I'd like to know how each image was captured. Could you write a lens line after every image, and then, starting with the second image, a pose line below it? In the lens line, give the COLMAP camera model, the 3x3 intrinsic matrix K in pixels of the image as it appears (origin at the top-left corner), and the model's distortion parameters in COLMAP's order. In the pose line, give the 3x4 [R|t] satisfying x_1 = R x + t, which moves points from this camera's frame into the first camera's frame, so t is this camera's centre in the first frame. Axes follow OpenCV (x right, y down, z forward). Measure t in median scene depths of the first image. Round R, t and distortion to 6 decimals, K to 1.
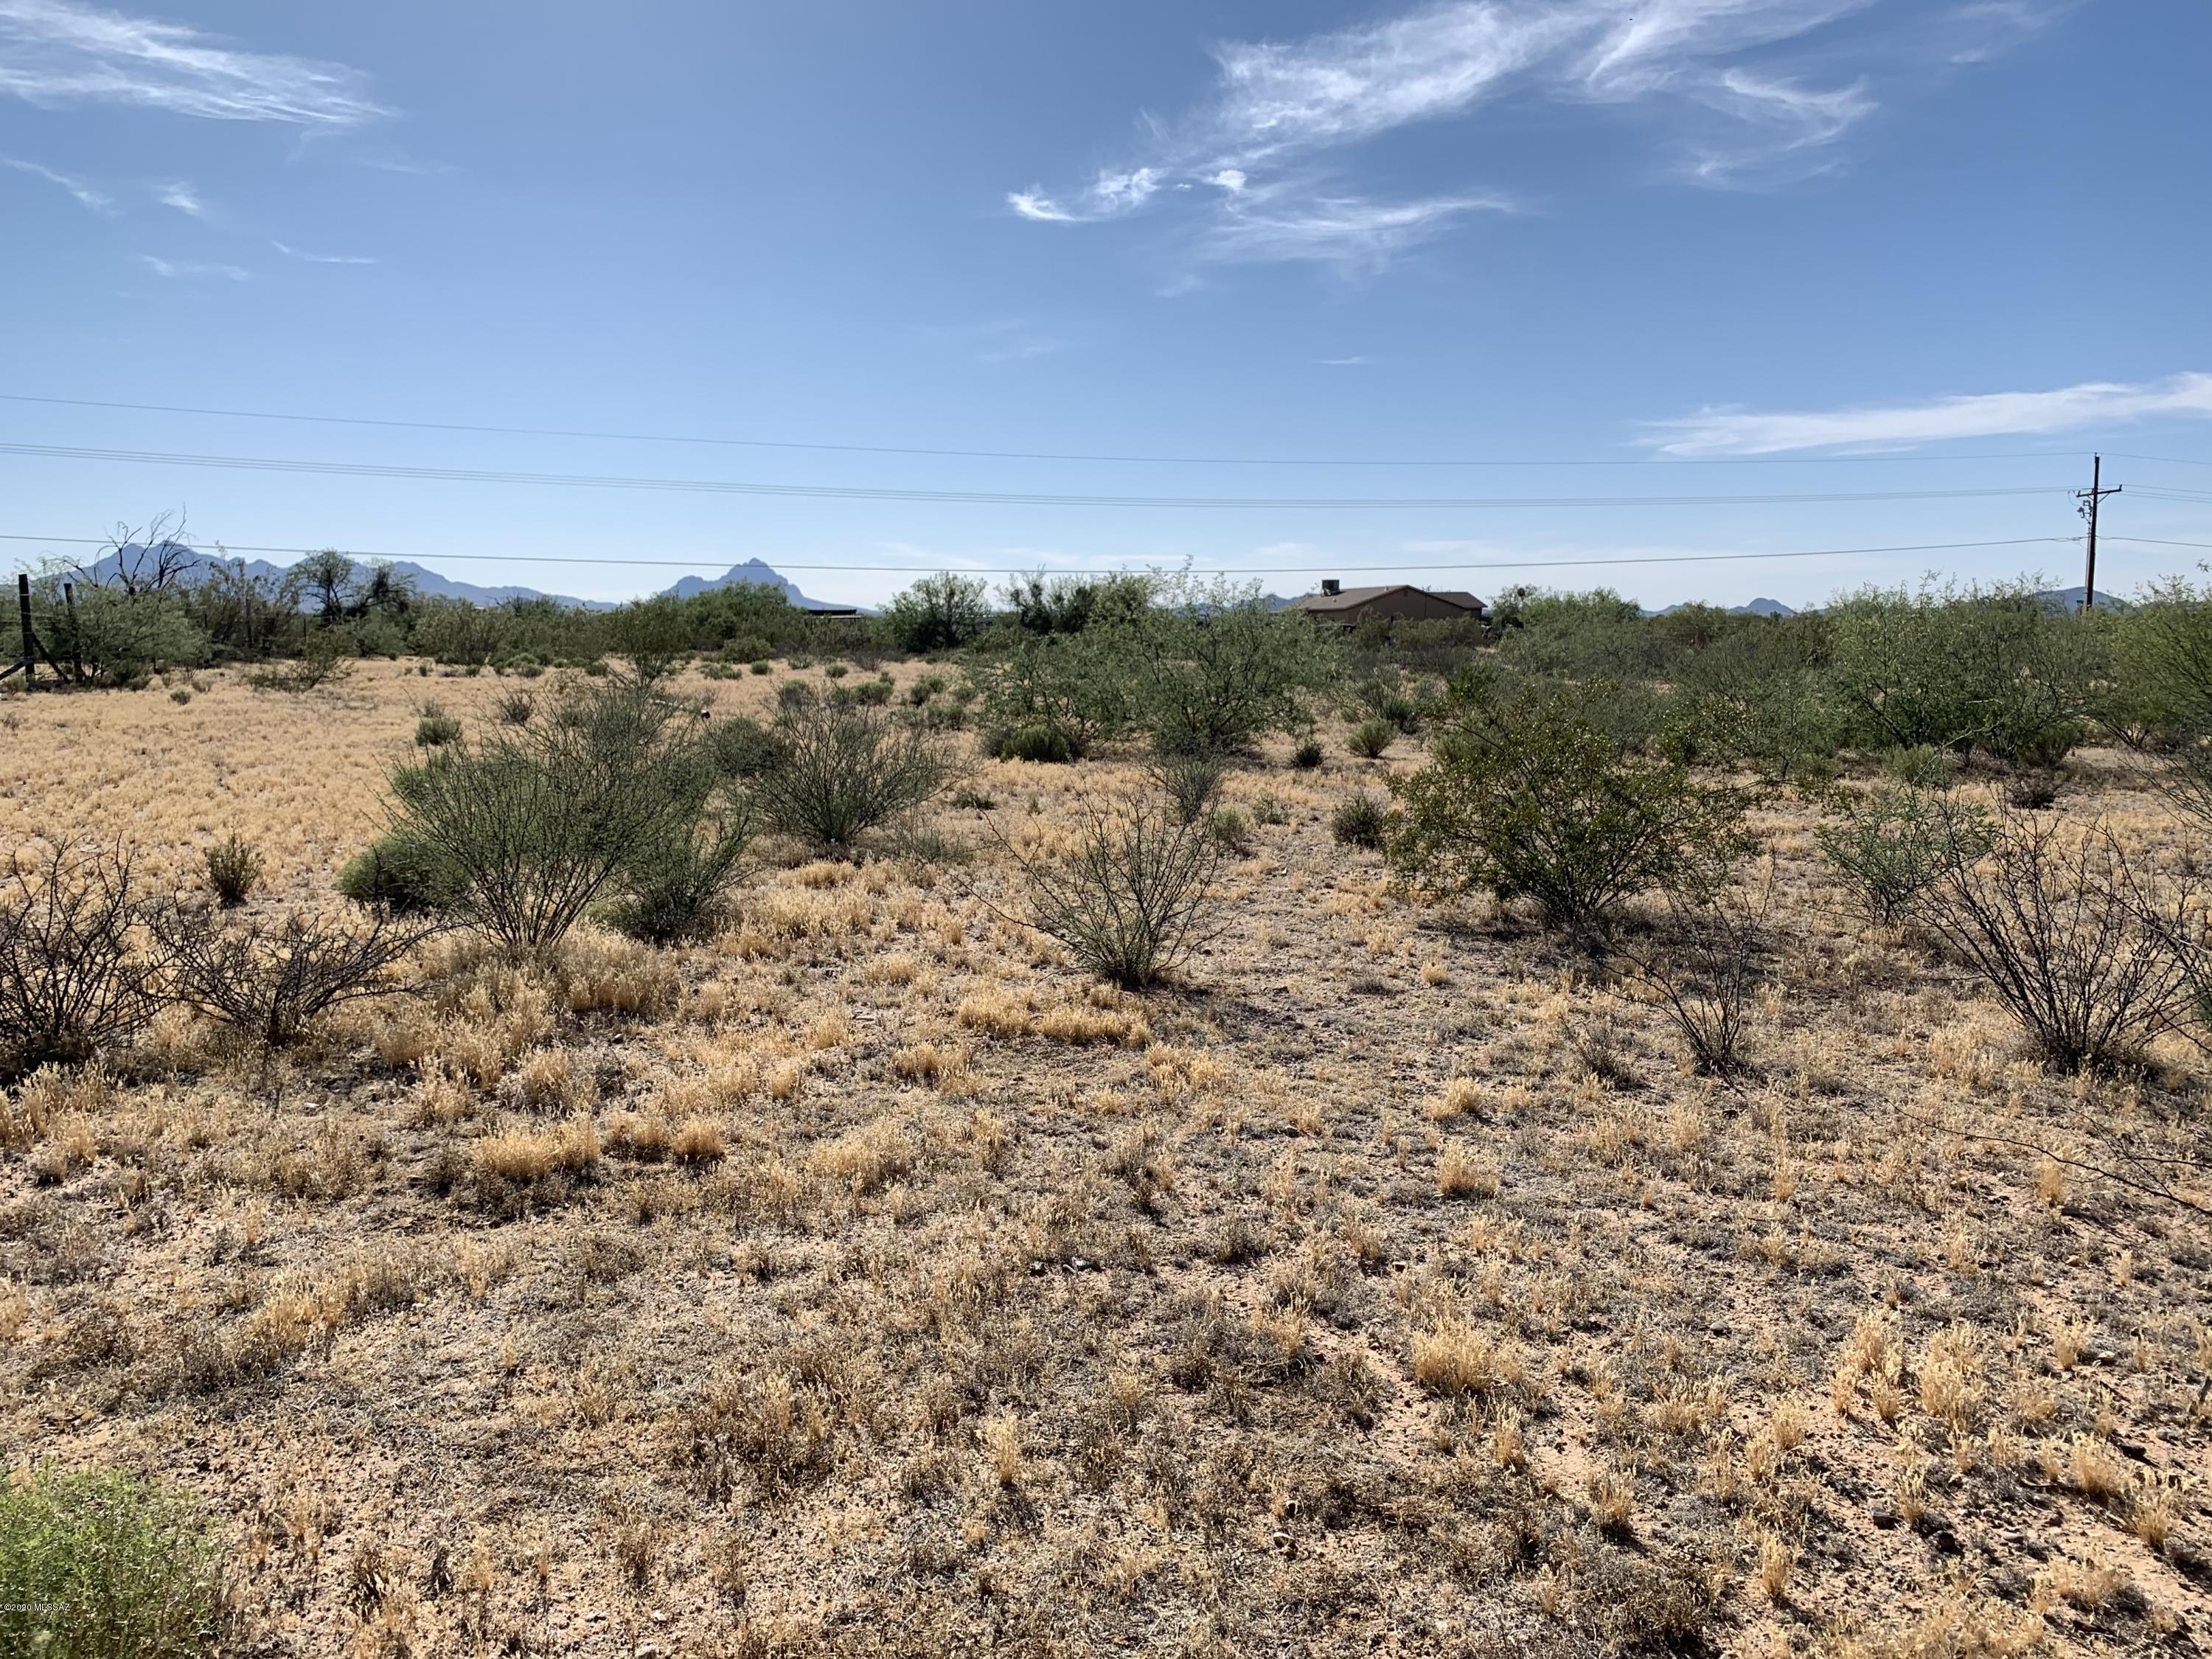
lens RADIAL K [[1668.4, 0, 1096.7], [0, 1668.4, 731.0], [0, 0, 1]] dist [-0.004033, -0.002333]
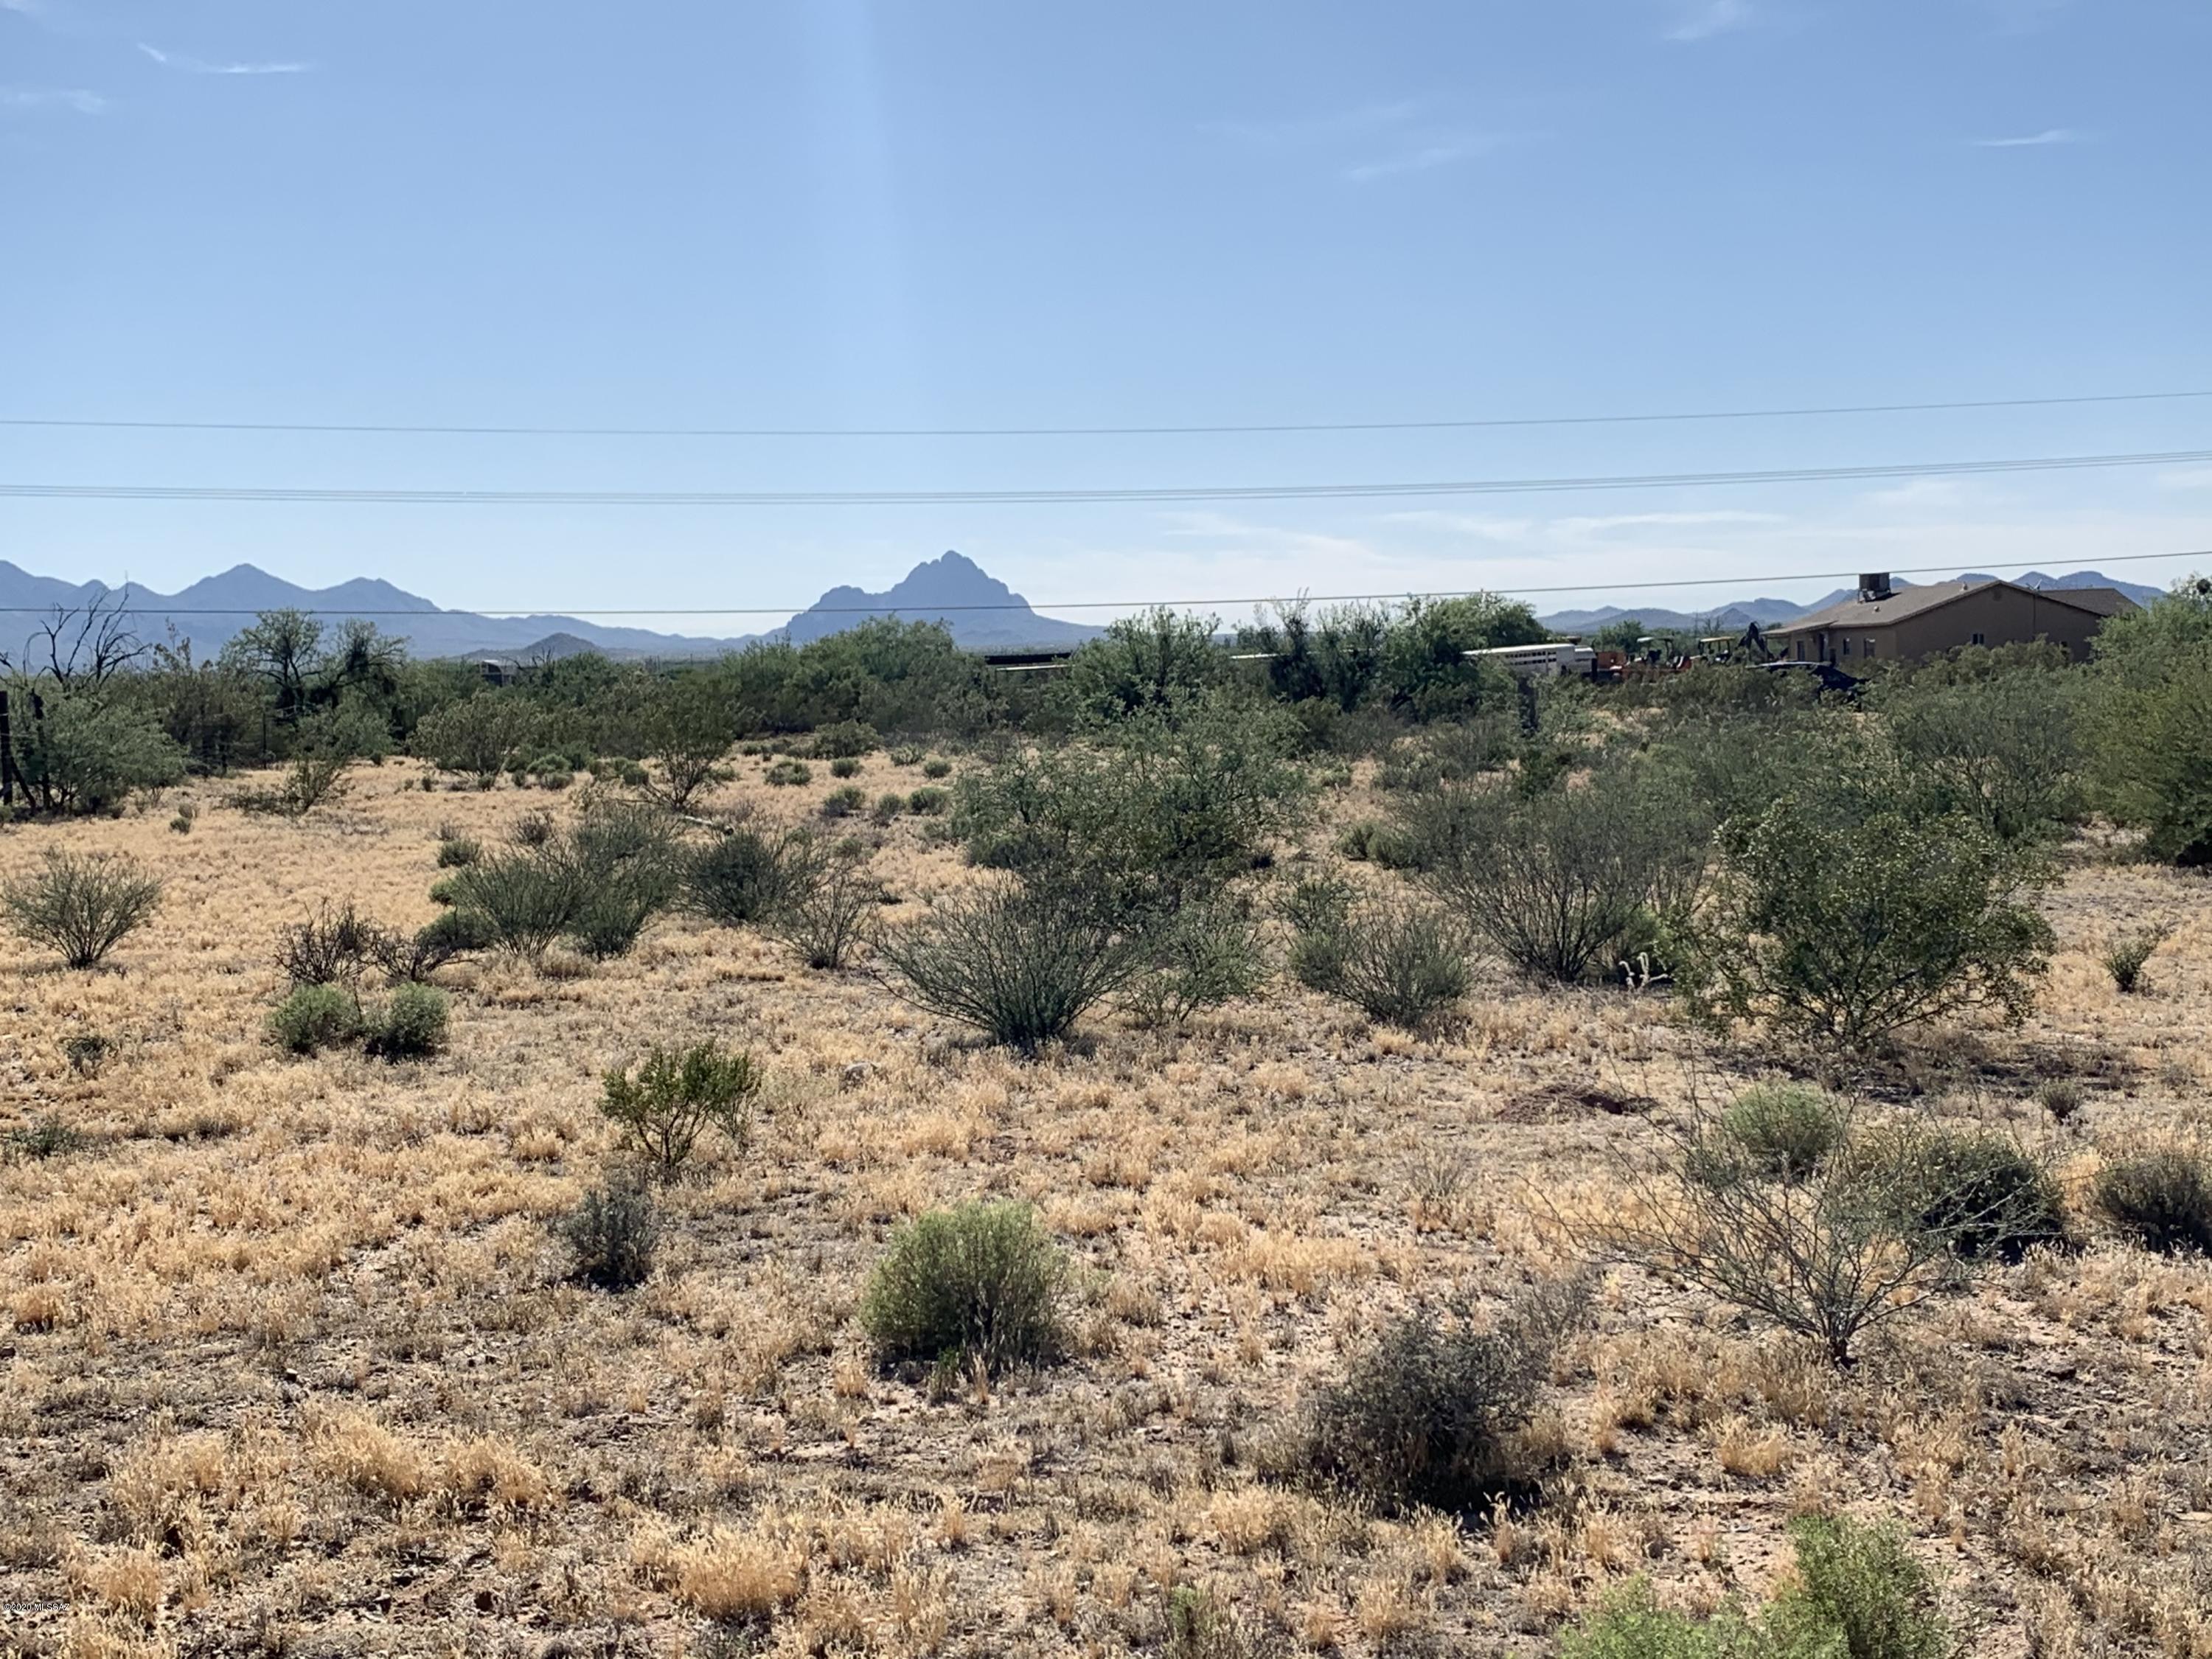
lens RADIAL K [[3107.3, 0, 1106.2], [0, 3107.3, 831.2], [0, 0, 1]] dist [0.021107, 0.000000]
pose [[0.986871, -0.023733, -0.159757, 0.142869], [0.022959, 0.999714, -0.006691, 0.003880], [0.159870, 0.002935, 0.987134, -0.387157]]
